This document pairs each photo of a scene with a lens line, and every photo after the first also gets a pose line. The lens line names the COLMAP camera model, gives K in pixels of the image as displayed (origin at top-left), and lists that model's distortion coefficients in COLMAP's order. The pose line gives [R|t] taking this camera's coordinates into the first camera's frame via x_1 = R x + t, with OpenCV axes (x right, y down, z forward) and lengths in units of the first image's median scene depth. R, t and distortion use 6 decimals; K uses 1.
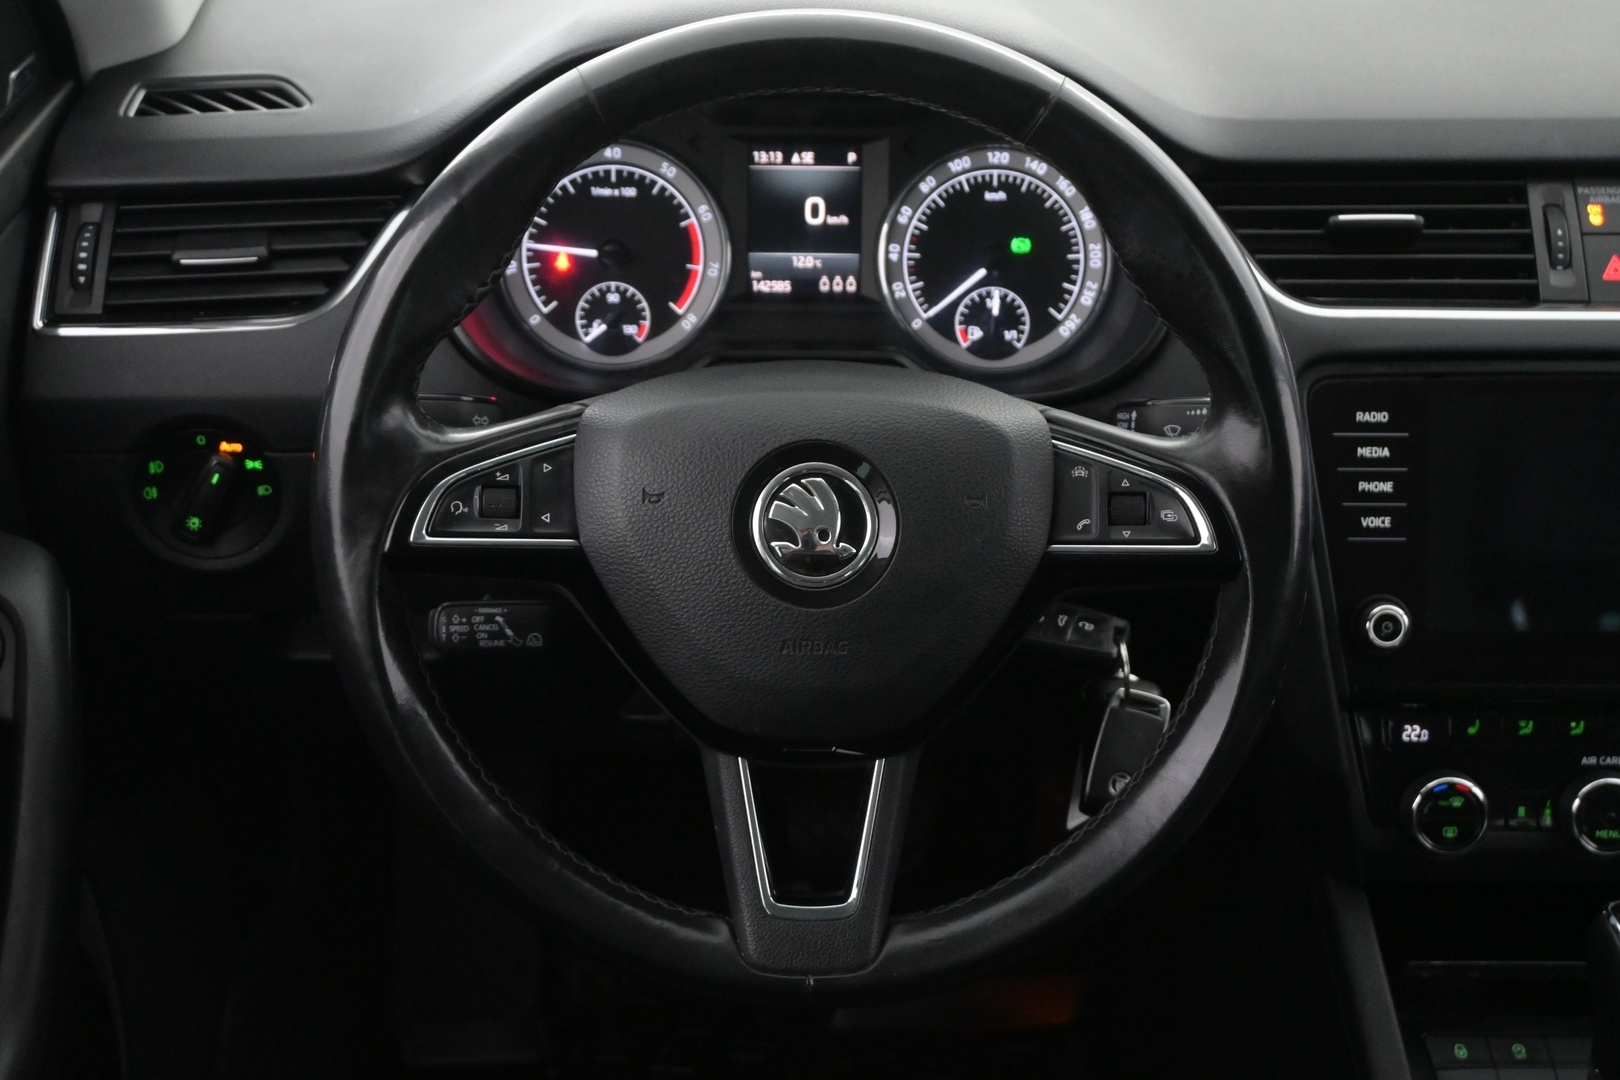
lens RADIAL K [[2363.2, 0, 810.0], [0, 2363.2, 540.0], [0, 0, 1]] dist [0.010636, -0.015469]
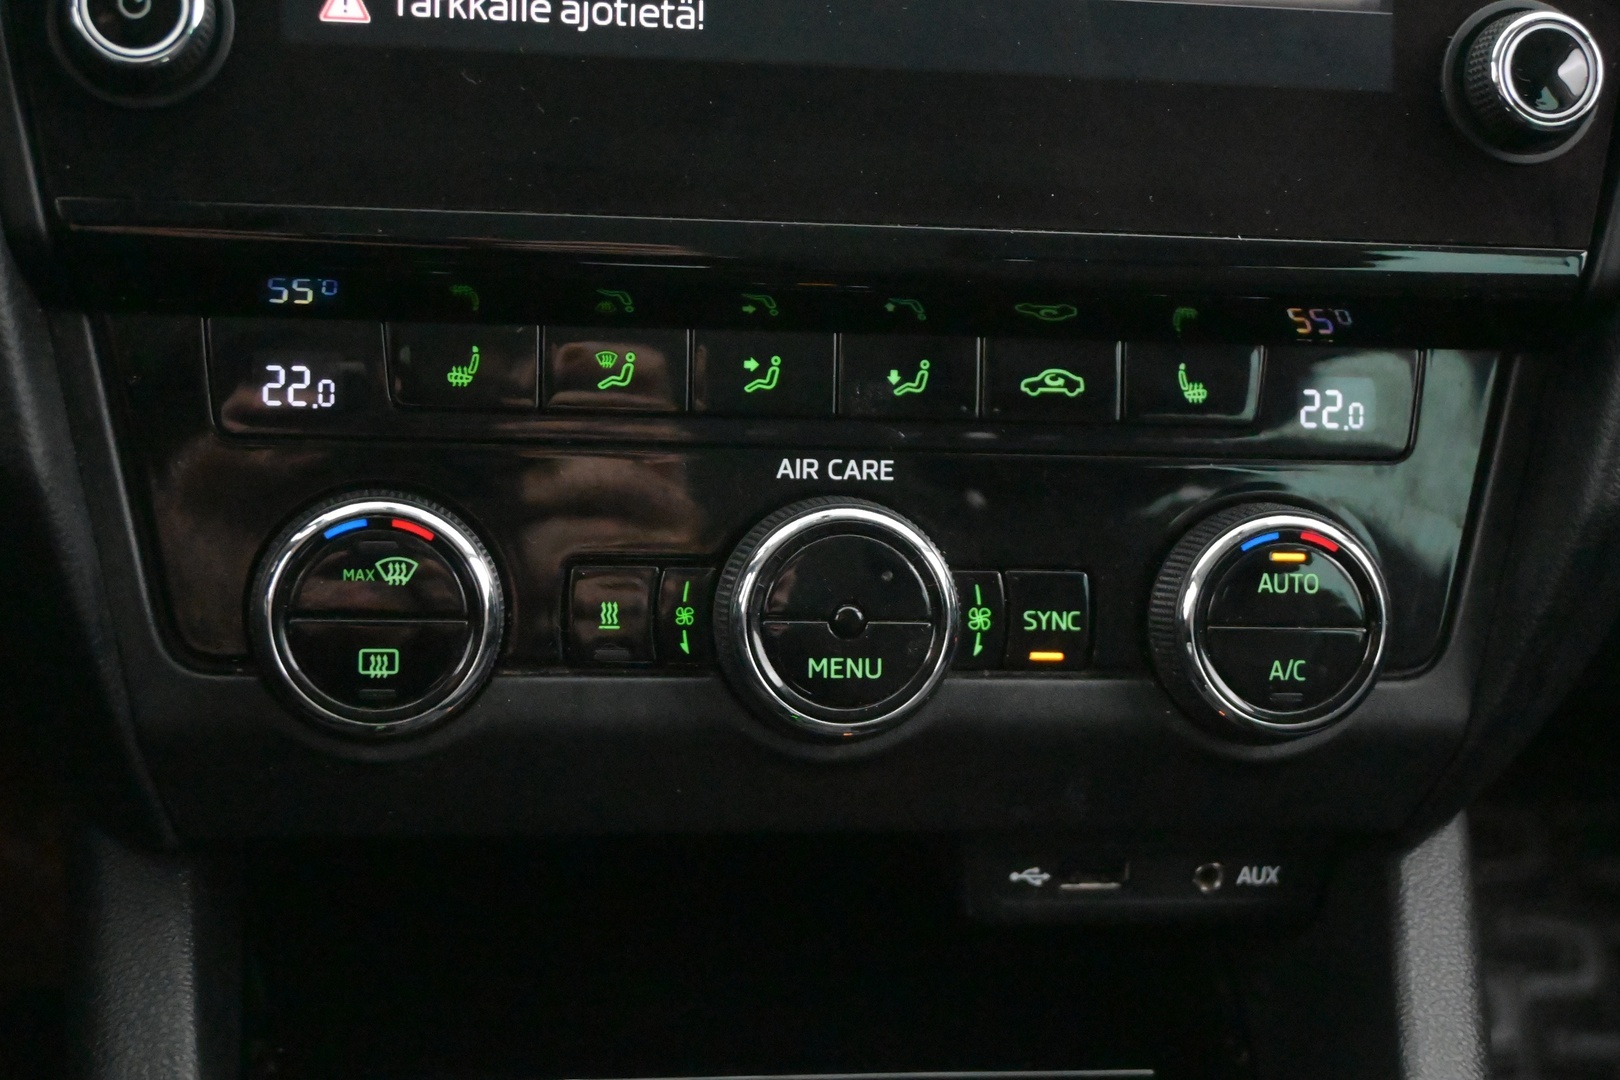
lens RADIAL K [[2541.1, 0, 713.8], [0, 2541.1, 539.4], [0, 0, 1]] dist [0.033207, -0.560714]
pose [[0.991062, 0.005200, 0.133302, 0.269809], [0.006516, 0.996160, -0.087305, 0.137990], [-0.133244, 0.087393, 0.987223, 0.637362]]
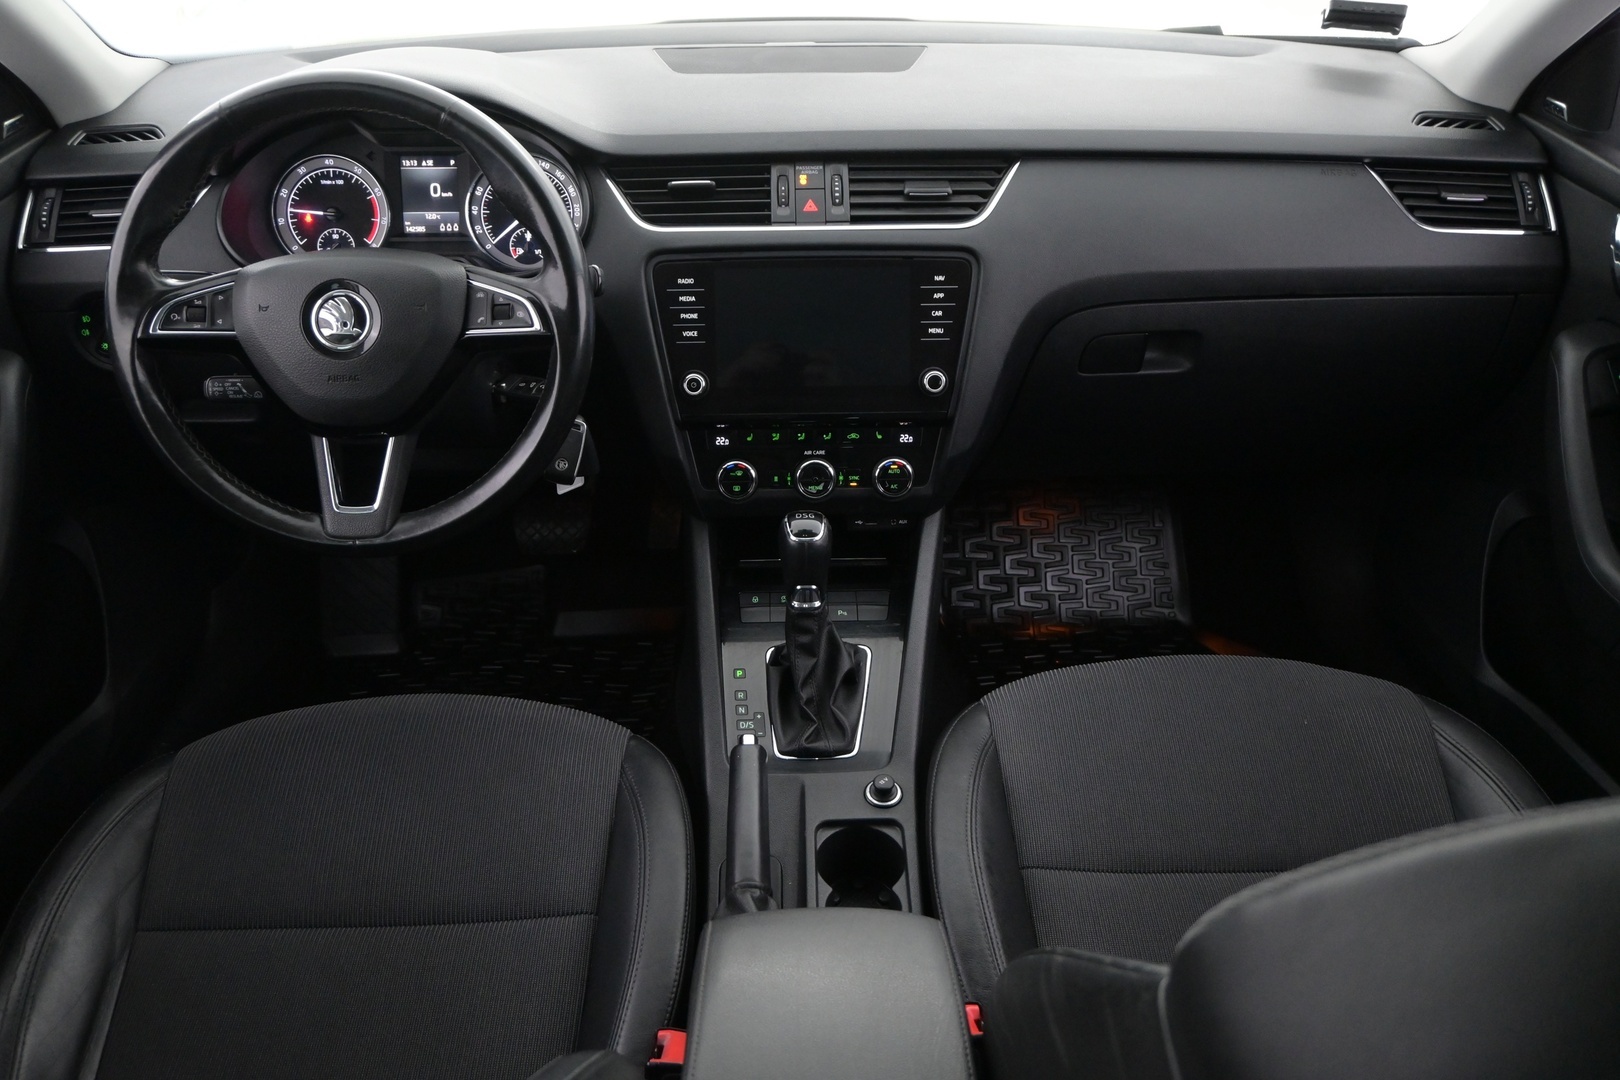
lens RADIAL K [[1333.3, 0, 810.0], [0, 1333.3, 540.0], [0, 0, 1]] dist [-0.002088, -0.001175]
pose [[0.999772, -0.020656, 0.005455, 0.326892], [0.020311, 0.998161, 0.057109, 0.103811], [-0.006624, -0.056985, 0.998353, -0.147682]]
